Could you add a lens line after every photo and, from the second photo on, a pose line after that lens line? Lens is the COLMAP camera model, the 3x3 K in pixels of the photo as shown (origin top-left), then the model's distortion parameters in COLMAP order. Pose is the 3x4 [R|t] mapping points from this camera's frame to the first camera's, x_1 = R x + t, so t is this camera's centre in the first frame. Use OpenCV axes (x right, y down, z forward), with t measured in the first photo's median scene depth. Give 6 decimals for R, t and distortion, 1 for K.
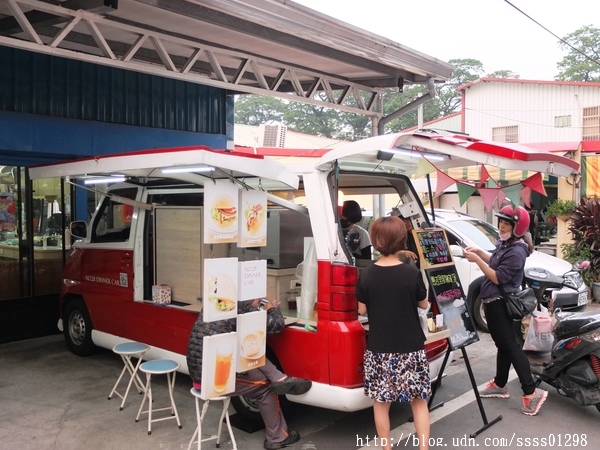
lens RADIAL K [[543.5, 0, 301.0], [0, 543.5, 229.5], [0, 0, 1]] dist [-0.005110, 0.000000]
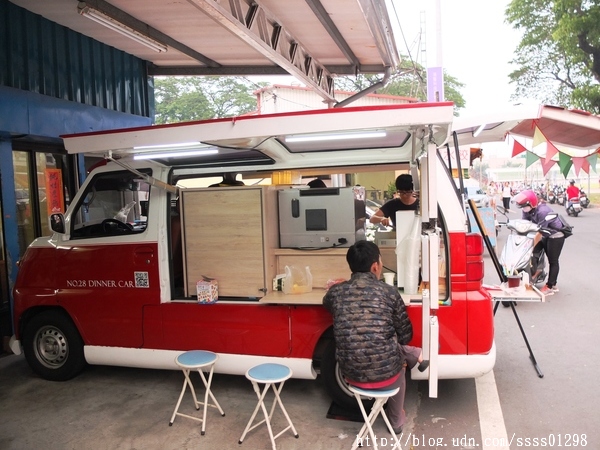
lens RADIAL K [[474.7, 0, 305.0], [0, 474.7, 222.3], [0, 0, 1]] dist [-0.062135, 0.058118]
pose [[0.903730, -0.067802, 0.422699, -0.455182], [0.060602, 0.997697, 0.030467, -0.001390], [-0.423791, -0.001917, 0.905758, 0.279711]]
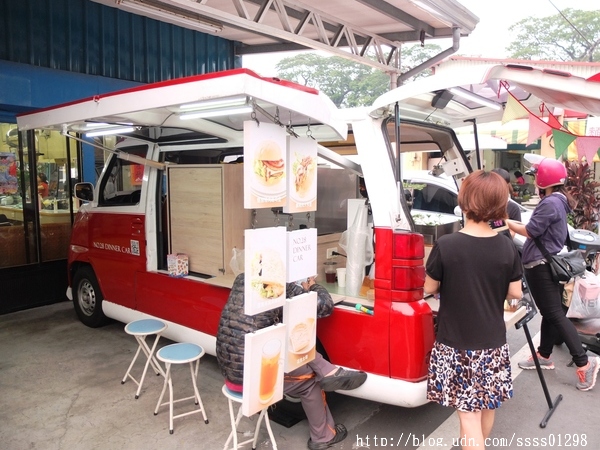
lens RADIAL K [[474.7, 0, 301.5], [0, 474.7, 219.7], [0, 0, 1]] dist [-0.062135, 0.058118]
pose [[0.999647, -0.007526, 0.025495, -0.080087], [0.006009, 0.998236, 0.059069, 0.002445], [-0.025894, -0.058895, 0.997928, 0.247257]]
